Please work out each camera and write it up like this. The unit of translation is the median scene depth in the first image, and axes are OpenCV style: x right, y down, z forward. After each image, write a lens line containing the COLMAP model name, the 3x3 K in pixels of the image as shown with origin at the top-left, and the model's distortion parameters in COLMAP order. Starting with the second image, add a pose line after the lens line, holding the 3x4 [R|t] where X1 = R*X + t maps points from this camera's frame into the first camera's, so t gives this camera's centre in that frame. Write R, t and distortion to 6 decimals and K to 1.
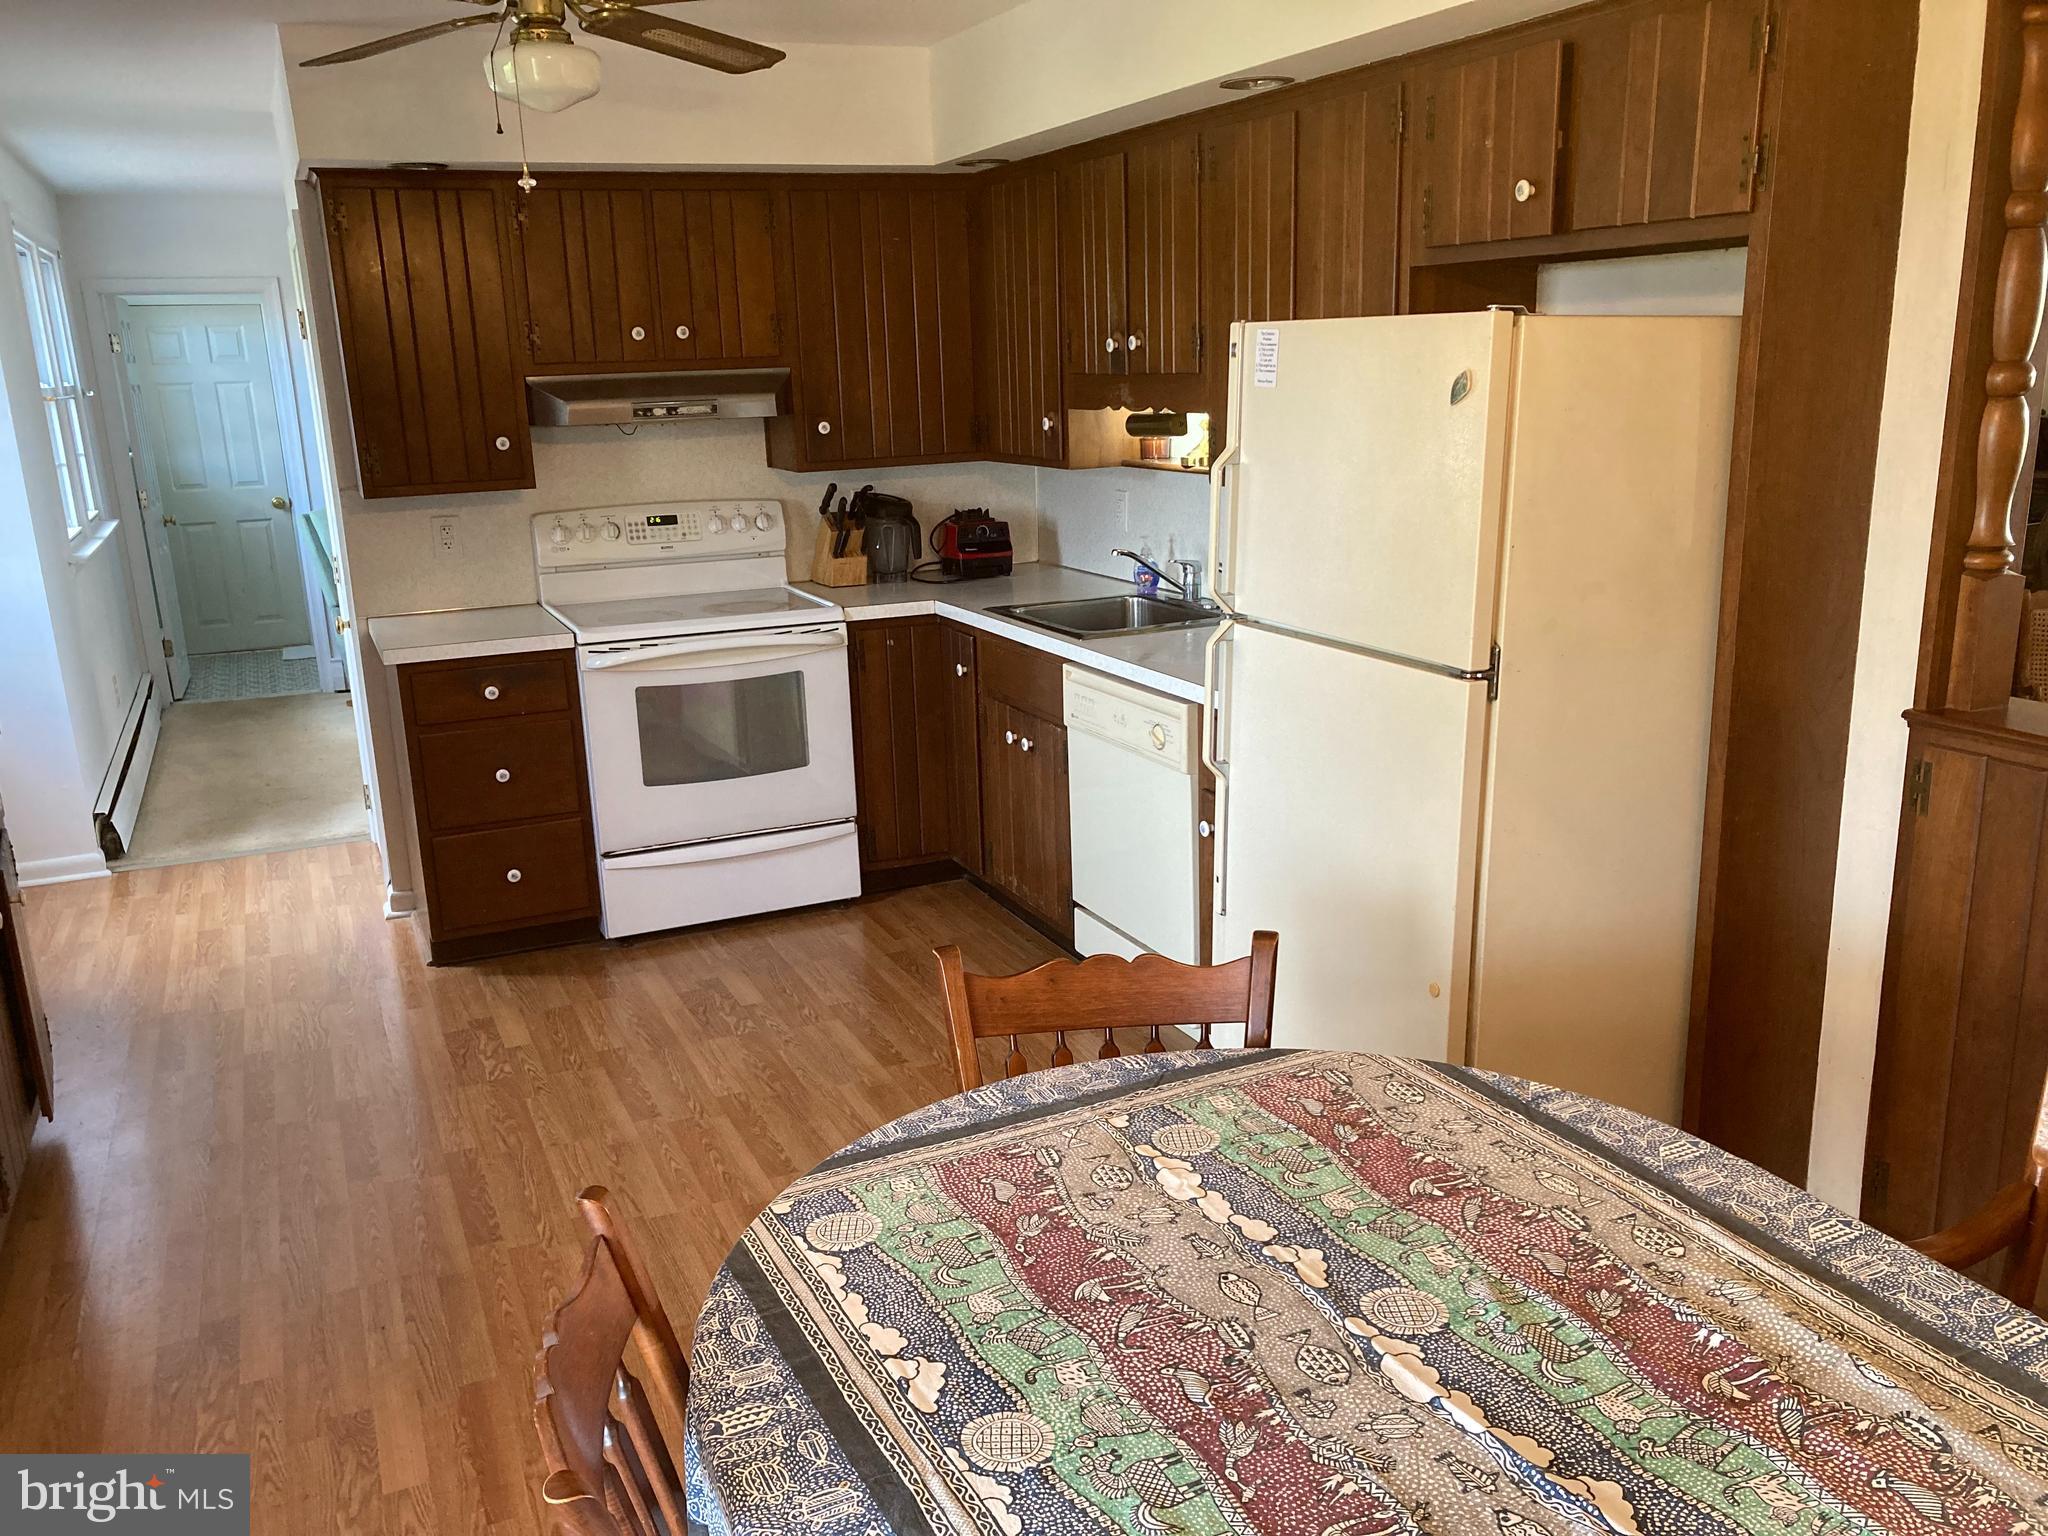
lens RADIAL K [[1650.4, 0, 1024.0], [0, 1650.4, 768.0], [0, 0, 1]] dist [0.002282, -0.008702]
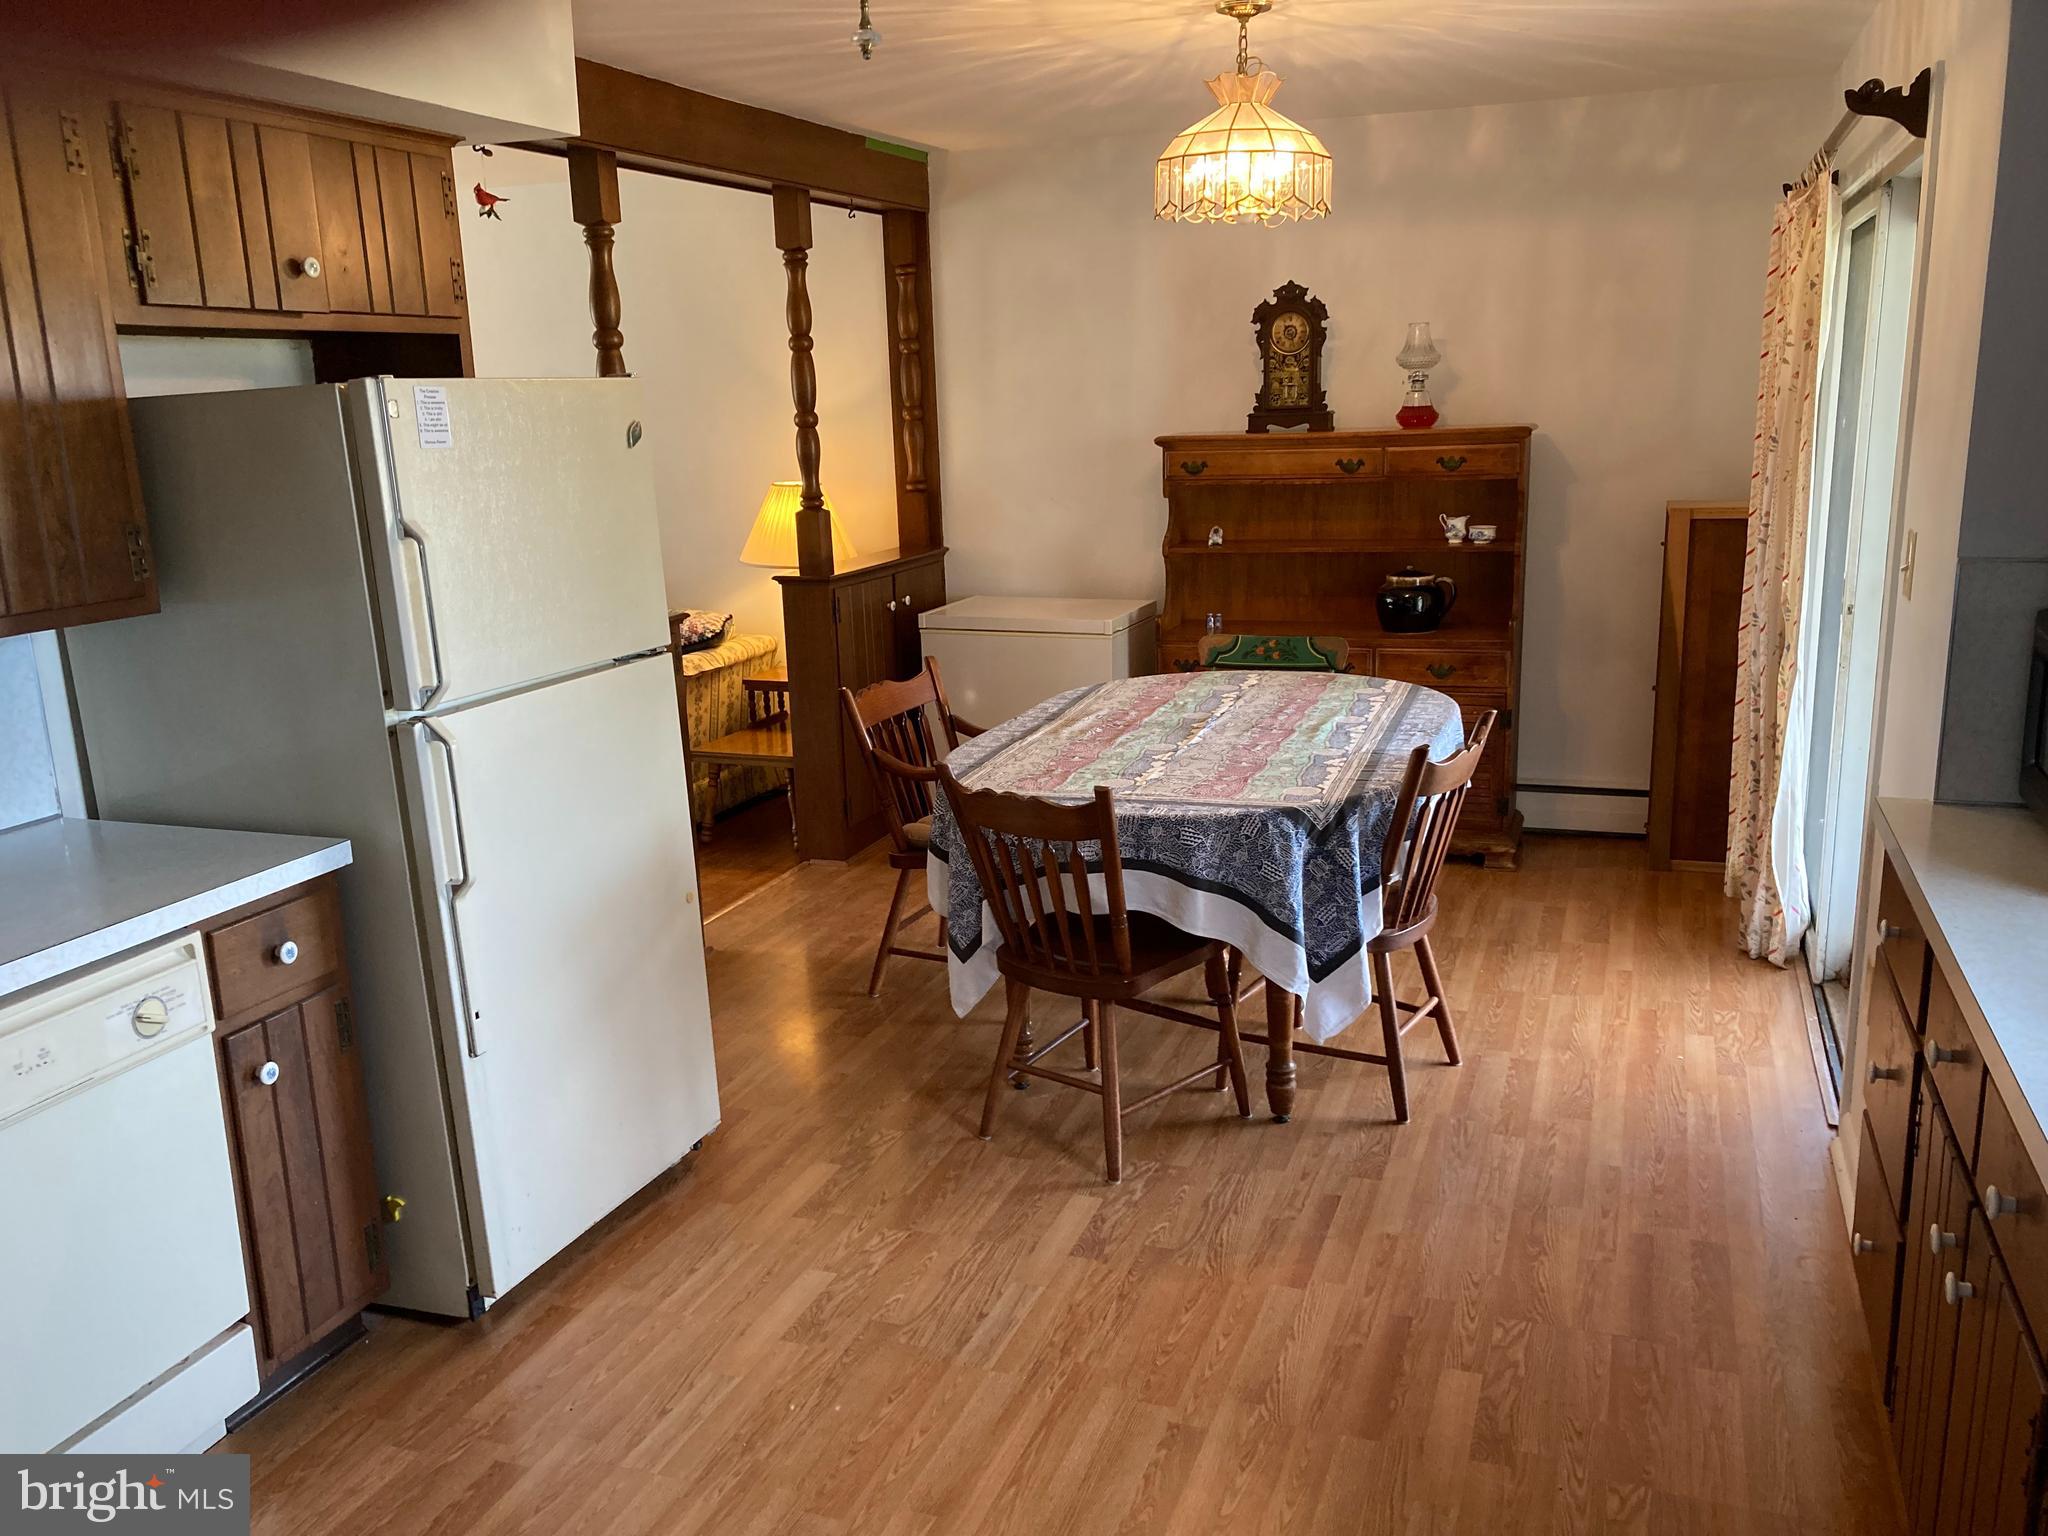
lens RADIAL K [[1650.4, 0, 1024.0], [0, 1650.4, 768.0], [0, 0, 1]] dist [0.002282, -0.008702]
pose [[-0.704687, -0.103457, 0.701935, -0.467979], [0.227633, 0.904049, 0.361772, -0.205093], [-0.672011, 0.414720, -0.613521, 0.886483]]
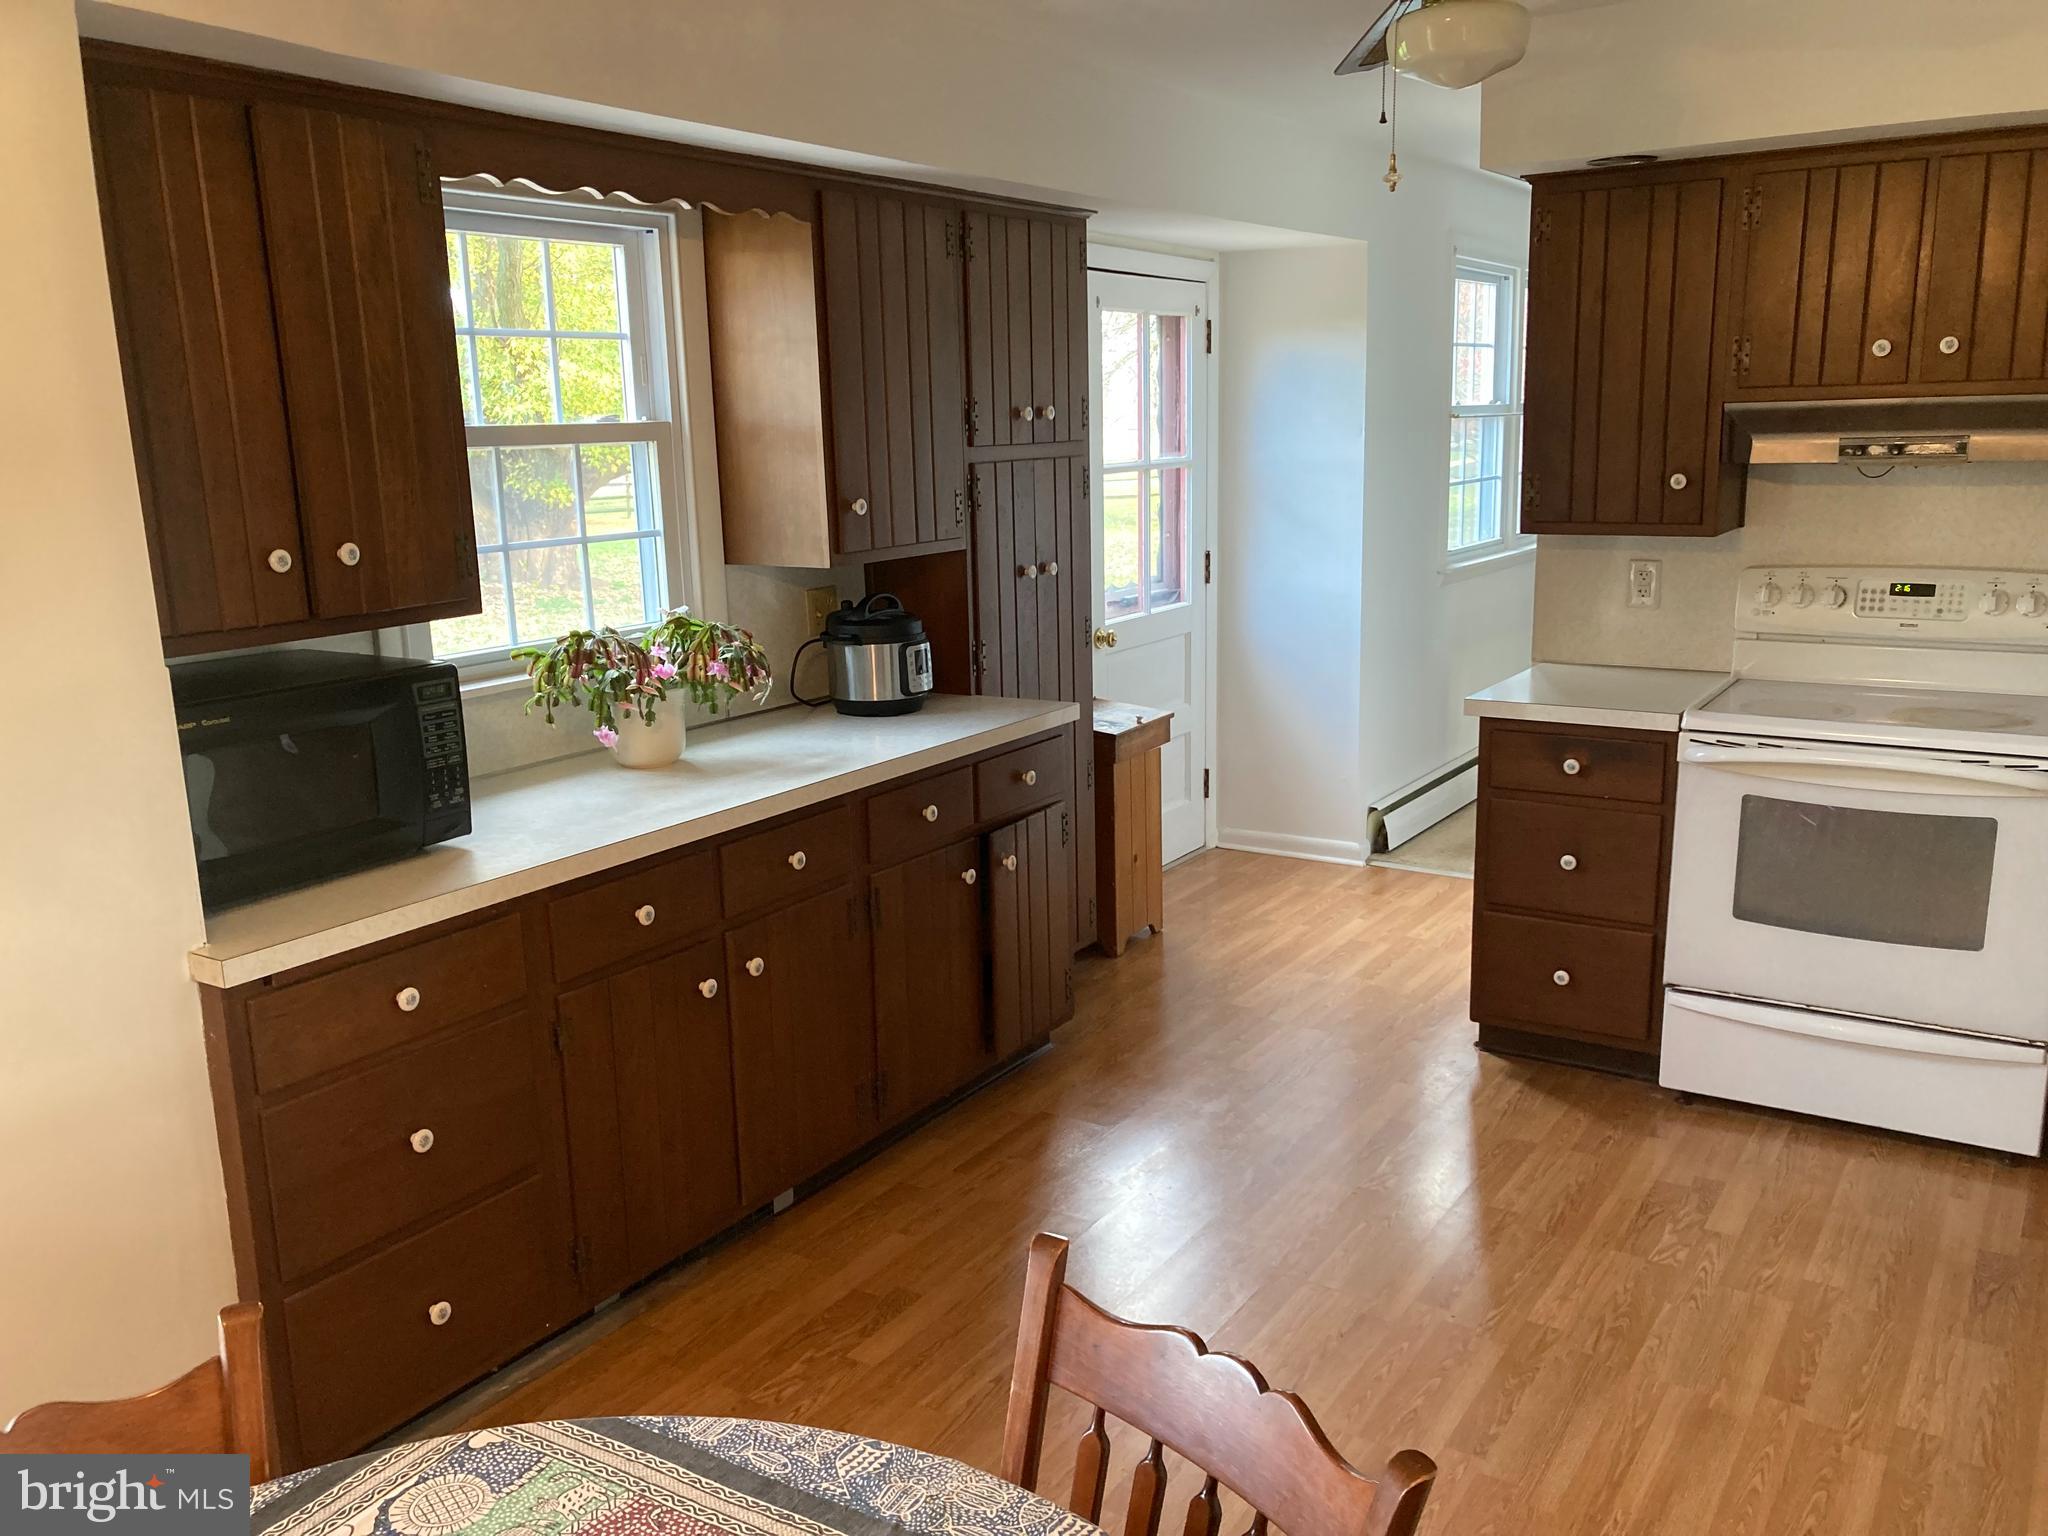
lens RADIAL K [[1650.4, 0, 1024.0], [0, 1650.4, 768.0], [0, 0, 1]] dist [0.002282, -0.008702]
pose [[0.541003, 0.190827, -0.819085, 0.221545], [-0.195755, 0.975741, 0.098028, -0.070147], [0.817921, 0.107307, 0.565235, 0.262706]]
